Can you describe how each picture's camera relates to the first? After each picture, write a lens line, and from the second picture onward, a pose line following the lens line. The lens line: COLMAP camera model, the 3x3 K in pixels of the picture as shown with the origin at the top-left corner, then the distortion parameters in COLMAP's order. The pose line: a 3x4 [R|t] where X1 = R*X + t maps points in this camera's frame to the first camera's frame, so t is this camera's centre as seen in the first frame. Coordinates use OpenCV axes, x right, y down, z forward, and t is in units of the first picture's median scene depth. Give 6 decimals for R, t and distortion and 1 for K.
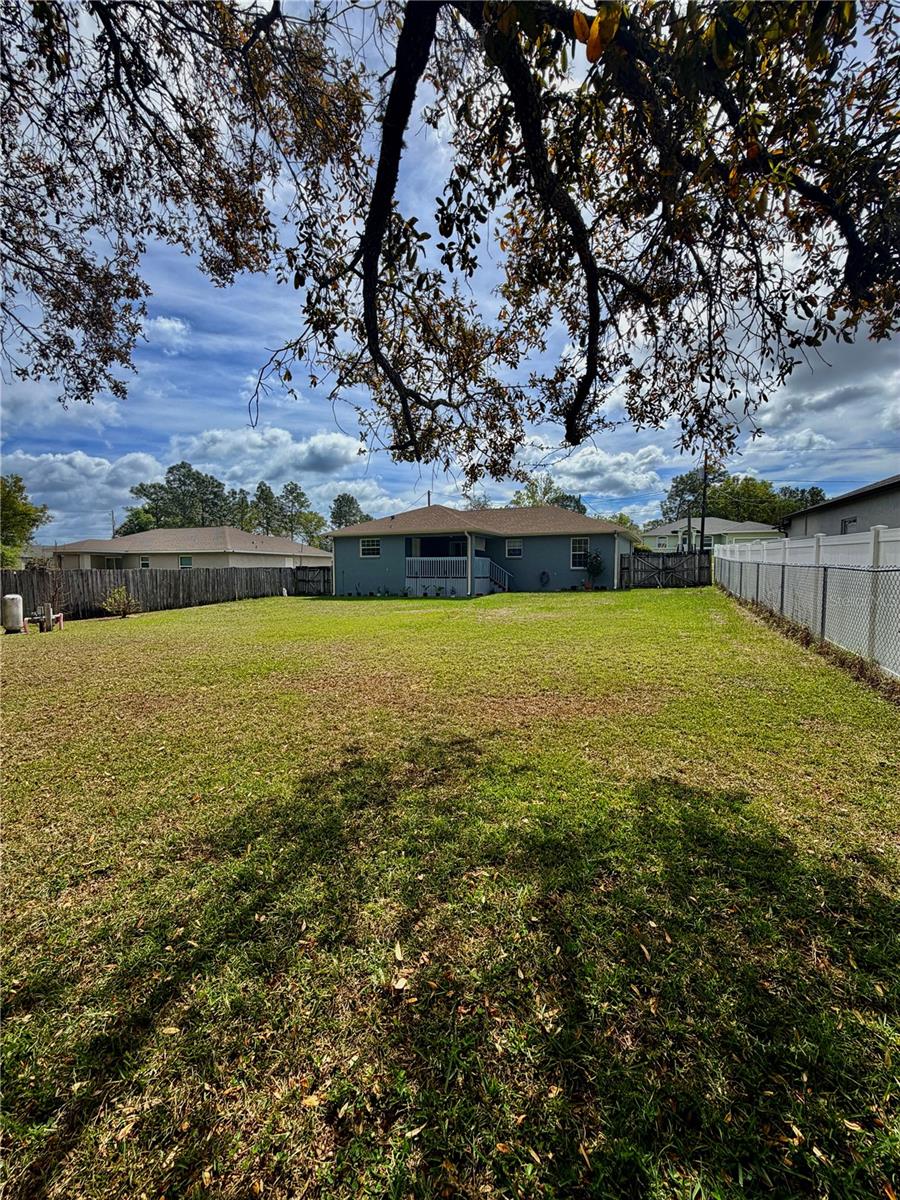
lens RADIAL K [[475.9, 0, 451.2], [0, 475.9, 596.2], [0, 0, 1]] dist [0.000945, 0.000030]
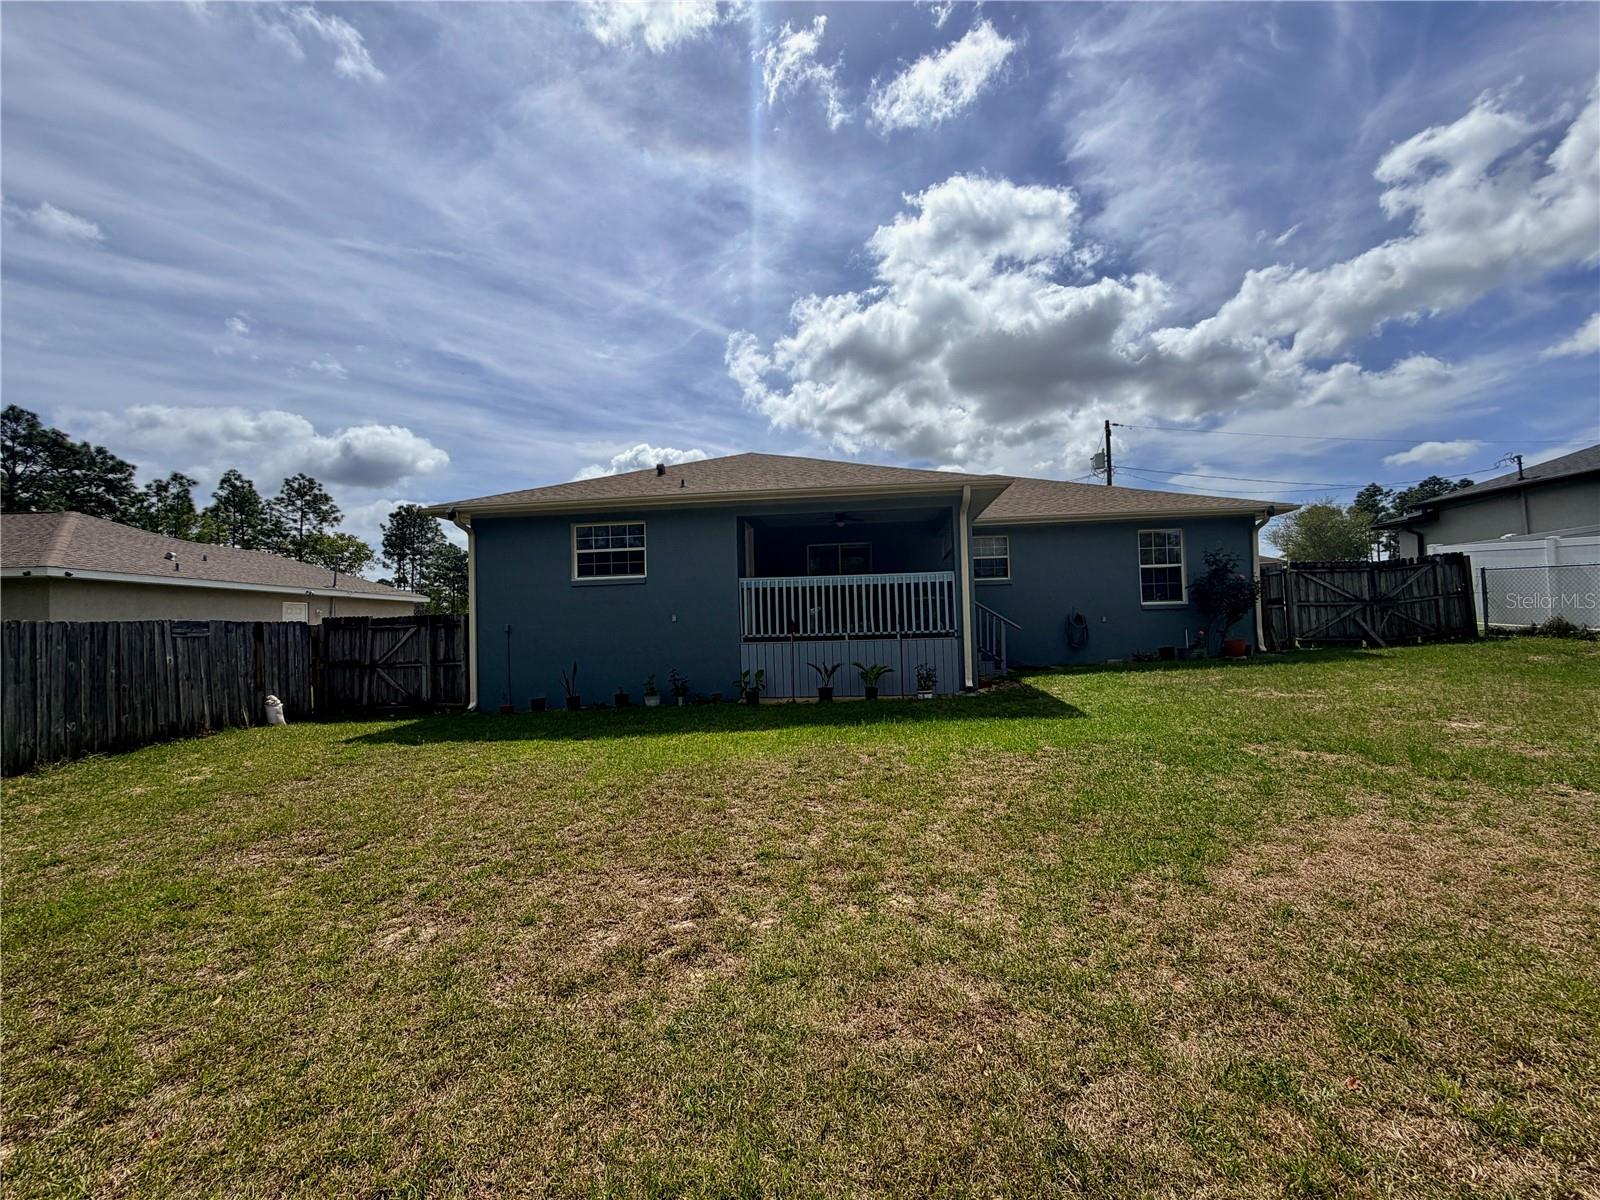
lens RADIAL K [[634.6, 0, 797.4], [0, 634.6, 603.3], [0, 0, 1]] dist [0.000945, 0.000030]
pose [[0.940707, -0.012147, 0.339002, -1.196998], [0.045284, 0.994911, -0.090013, -0.146939], [-0.336183, 0.100028, 0.936470, 3.466471]]
